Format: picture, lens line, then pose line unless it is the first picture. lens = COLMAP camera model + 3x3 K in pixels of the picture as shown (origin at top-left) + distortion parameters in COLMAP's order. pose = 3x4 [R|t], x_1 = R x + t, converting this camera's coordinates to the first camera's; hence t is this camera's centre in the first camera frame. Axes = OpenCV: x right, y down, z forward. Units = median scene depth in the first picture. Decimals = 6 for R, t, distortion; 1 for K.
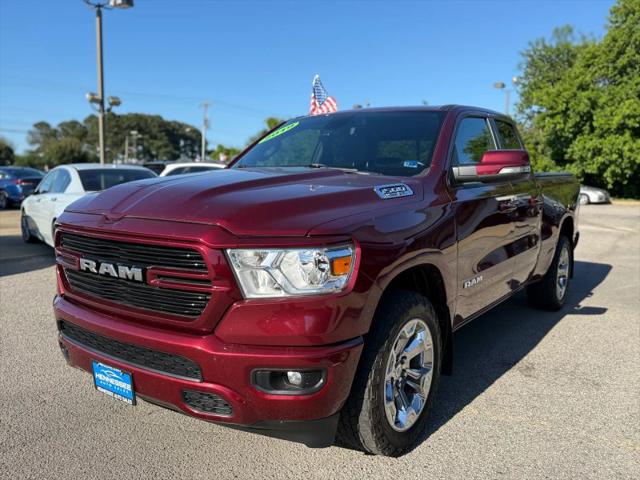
lens RADIAL K [[518.9, 0, 318.1], [0, 518.9, 246.5], [0, 0, 1]] dist [0.063572, -0.104781]
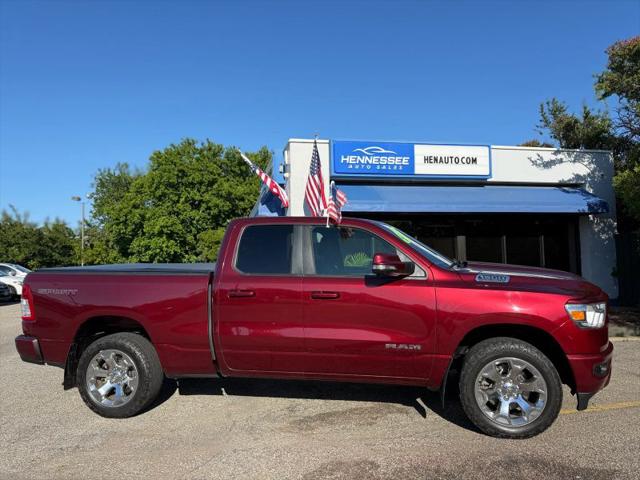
lens RADIAL K [[450.9, 0, 323.4], [0, 450.9, 242.1], [0, 0, 1]] dist [0.046315, -0.065353]
pose [[0.681122, 0.000262, 0.732170, -0.102776], [0.128821, 0.984357, -0.120191, 0.033343], [-0.720748, 0.176183, 0.670434, -0.296462]]
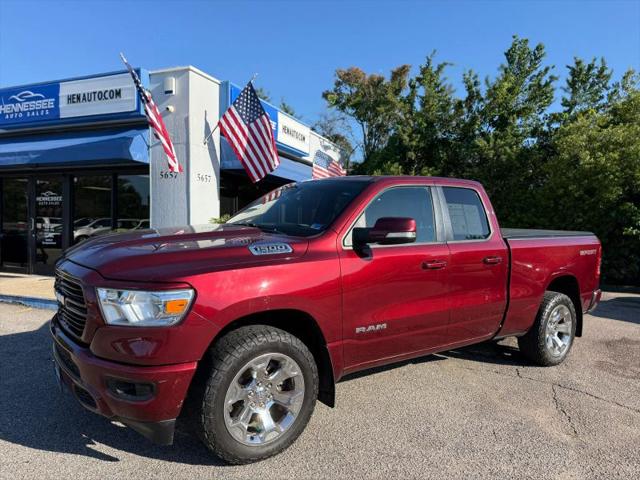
lens RADIAL K [[450.9, 0, 323.1], [0, 450.9, 246.1], [0, 0, 1]] dist [0.046315, -0.065353]
pose [[-0.220240, -0.058915, 0.973665, -0.161943], [0.098048, 0.991782, 0.082189, 0.003526], [-0.970505, 0.113568, -0.212654, -0.058457]]
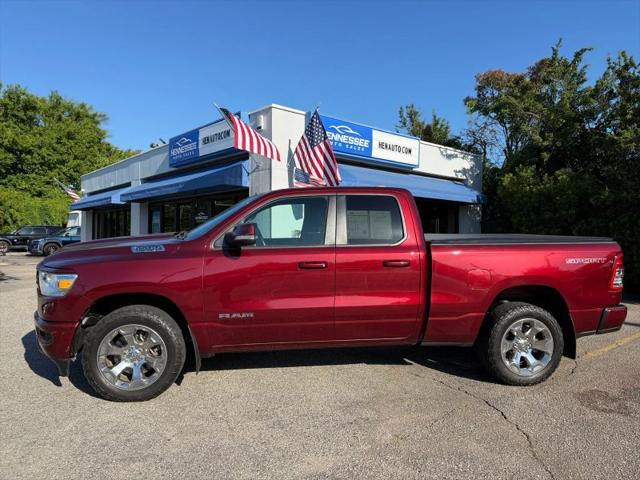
lens RADIAL K [[450.9, 0, 320.8], [0, 450.9, 240.5], [0, 0, 1]] dist [0.046315, -0.065353]
pose [[0.253316, -0.018480, 0.967207, -0.183745], [0.113161, 0.993519, -0.010654, 0.016975], [-0.960742, 0.112149, 0.253766, -0.161943]]
